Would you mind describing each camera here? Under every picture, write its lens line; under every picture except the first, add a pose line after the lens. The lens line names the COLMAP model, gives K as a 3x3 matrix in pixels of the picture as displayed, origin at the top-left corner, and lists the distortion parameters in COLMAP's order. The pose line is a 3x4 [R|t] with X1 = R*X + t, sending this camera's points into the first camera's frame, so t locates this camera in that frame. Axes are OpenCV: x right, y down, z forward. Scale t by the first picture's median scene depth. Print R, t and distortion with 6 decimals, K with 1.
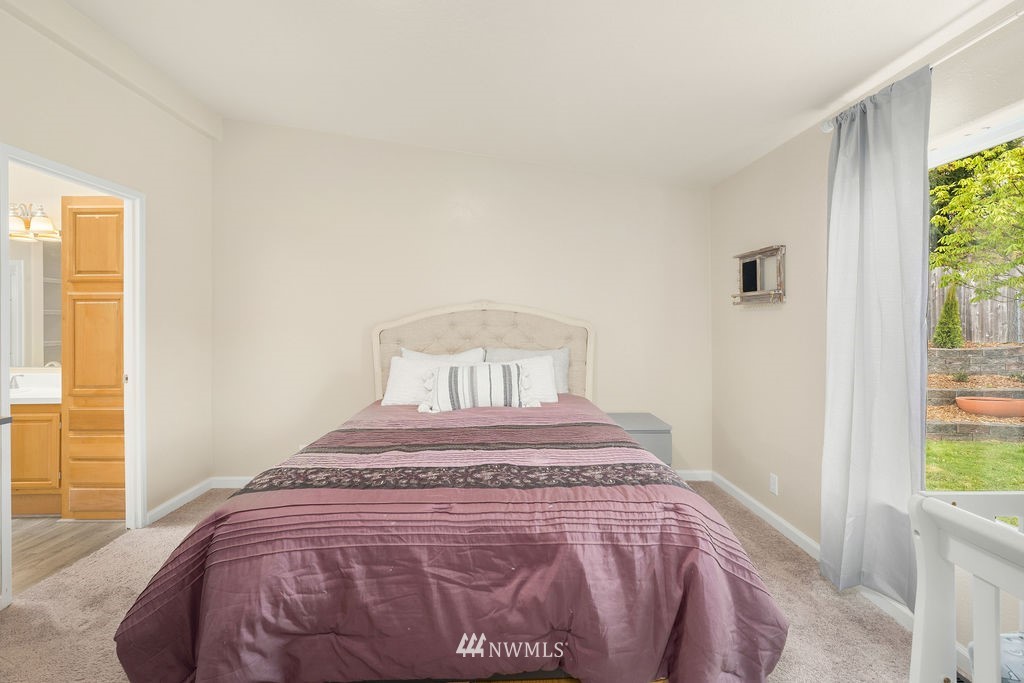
lens RADIAL K [[455.5, 0, 514.1], [0, 455.5, 320.8], [0, 0, 1]] dist [-0.003271, -0.000070]
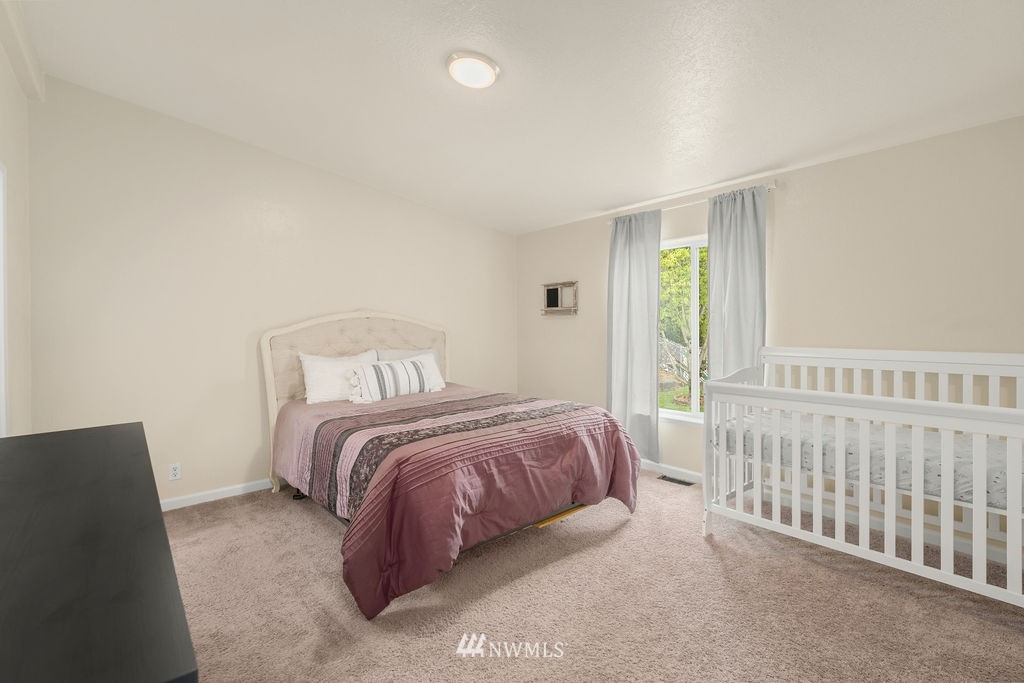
lens RADIAL K [[455.5, 0, 508.0], [0, 455.5, 337.5], [0, 0, 1]] dist [-0.003271, -0.000070]
pose [[0.780244, -0.019643, 0.625166, -0.909793], [0.009321, 0.999761, 0.019780, 0.012819], [-0.625405, -0.009606, 0.780241, -0.234096]]
